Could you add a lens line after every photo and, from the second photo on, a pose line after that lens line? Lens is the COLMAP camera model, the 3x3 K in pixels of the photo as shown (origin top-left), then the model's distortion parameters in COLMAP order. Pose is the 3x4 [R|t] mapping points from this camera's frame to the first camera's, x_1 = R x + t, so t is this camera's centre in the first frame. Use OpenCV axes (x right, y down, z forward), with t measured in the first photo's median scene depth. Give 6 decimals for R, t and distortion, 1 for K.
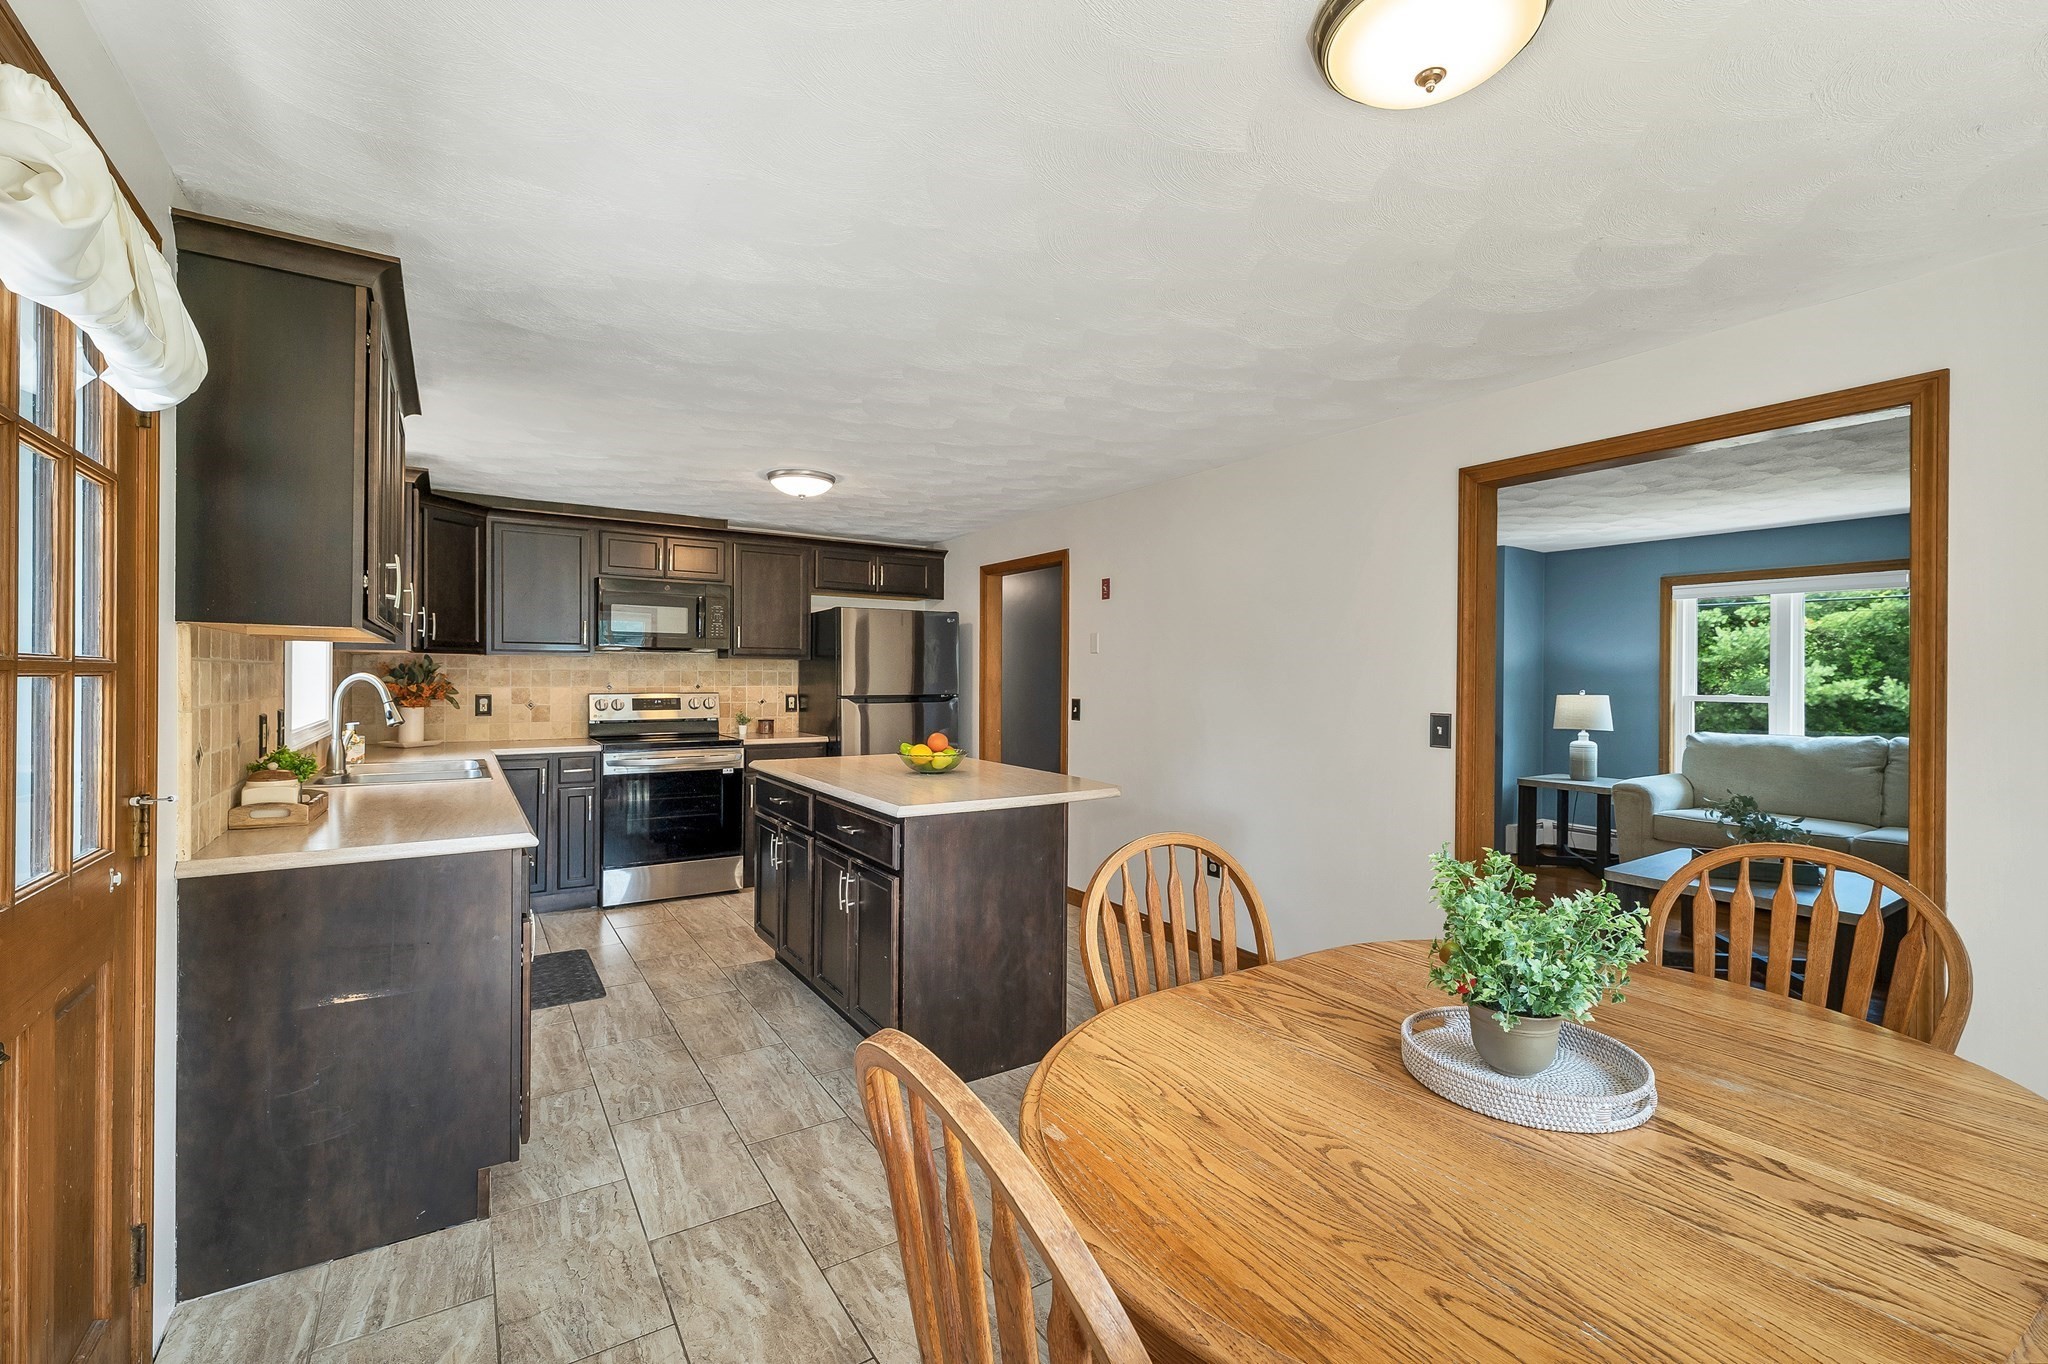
lens RADIAL K [[856.0, 0, 1020.2], [0, 856.0, 680.0], [0, 0, 1]] dist [0.001769, 0.000084]
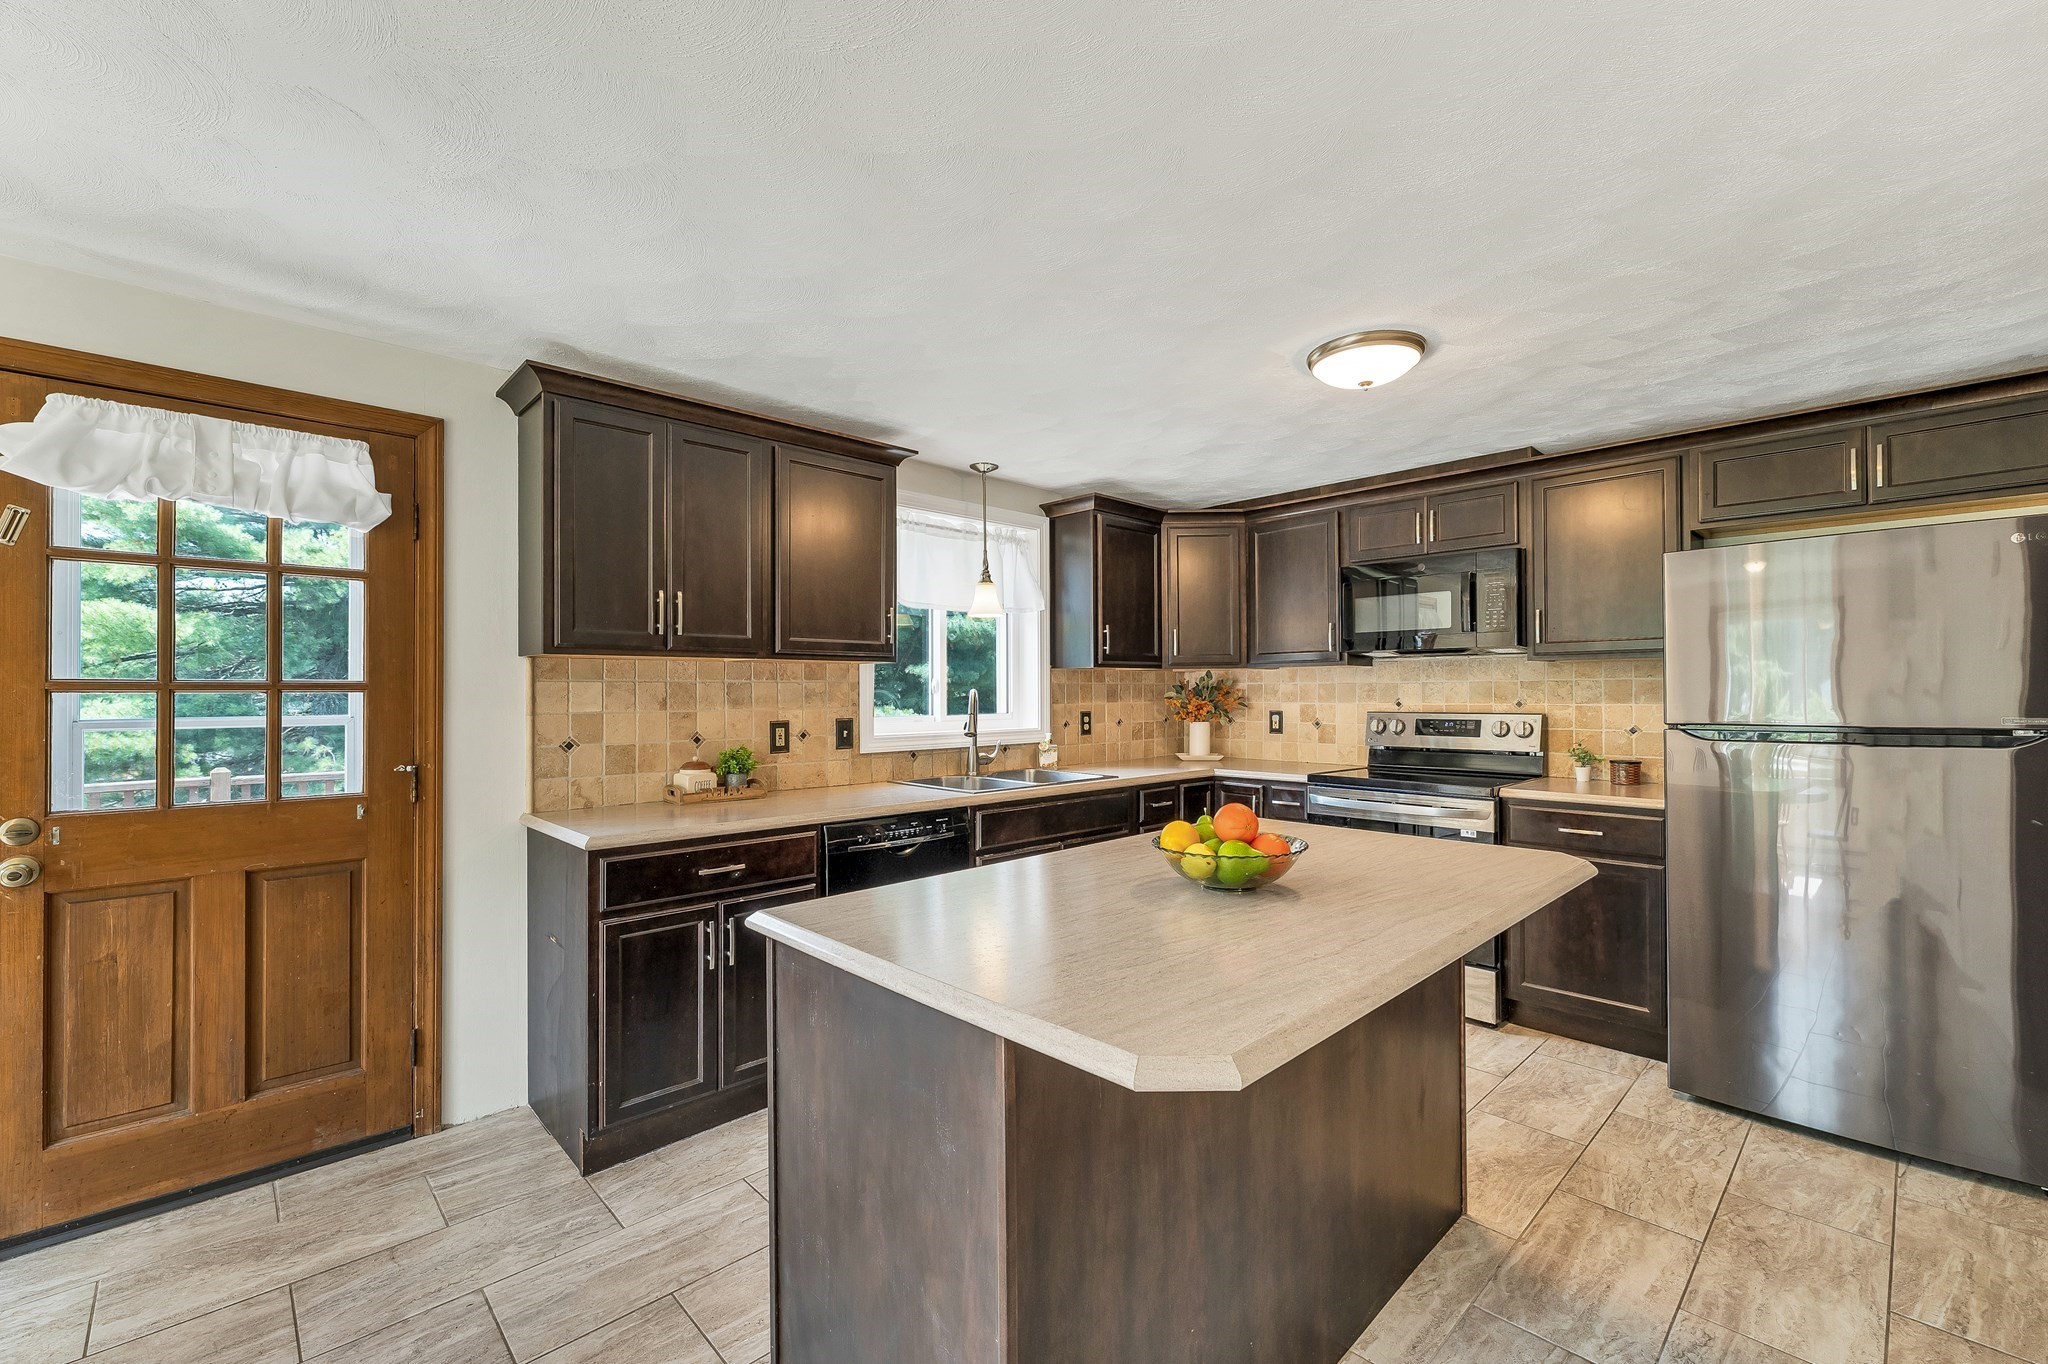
lens RADIAL K [[856.5, 0, 1028.5], [0, 856.5, 680.6], [0, 0, 1]] dist [-0.003345, -0.000108]
pose [[0.188701, -0.021470, -0.981800, 0.219947], [-0.001160, 0.999755, -0.022086, 0.004737], [0.982034, 0.005307, 0.188630, 0.511014]]
